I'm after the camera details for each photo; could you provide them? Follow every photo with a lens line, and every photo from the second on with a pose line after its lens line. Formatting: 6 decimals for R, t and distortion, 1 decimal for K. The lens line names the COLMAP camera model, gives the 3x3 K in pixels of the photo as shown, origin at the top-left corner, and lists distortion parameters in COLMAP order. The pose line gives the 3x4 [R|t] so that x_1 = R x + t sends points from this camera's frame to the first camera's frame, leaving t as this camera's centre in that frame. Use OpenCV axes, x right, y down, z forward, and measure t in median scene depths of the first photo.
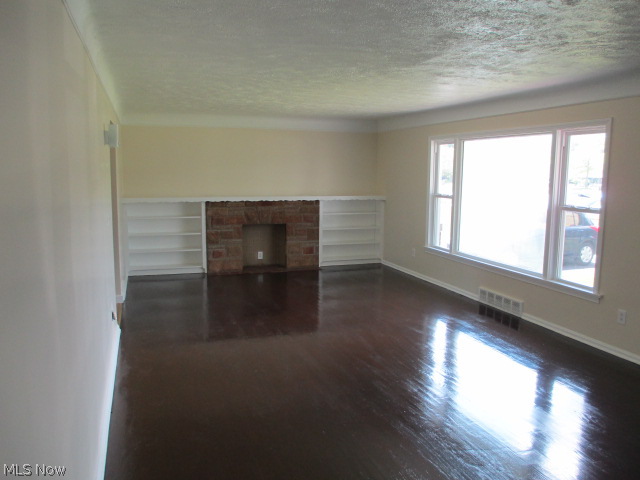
lens RADIAL K [[534.3, 0, 320.0], [0, 534.3, 240.0], [0, 0, 1]] dist [-0.010253, -0.003786]
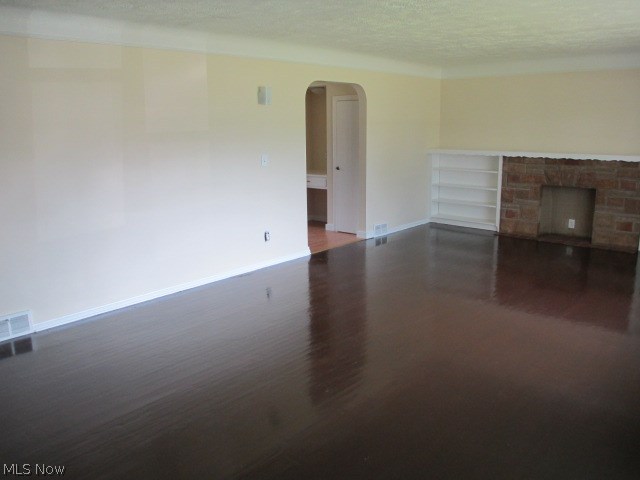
lens RADIAL K [[534.3, 0, 320.0], [0, 534.3, 240.0], [0, 0, 1]] dist [-0.010253, -0.003786]
pose [[0.521617, 0.175415, -0.834952, 0.413862], [-0.107689, 0.984345, 0.139524, -0.022201], [0.846356, 0.017137, 0.532341, 0.224610]]
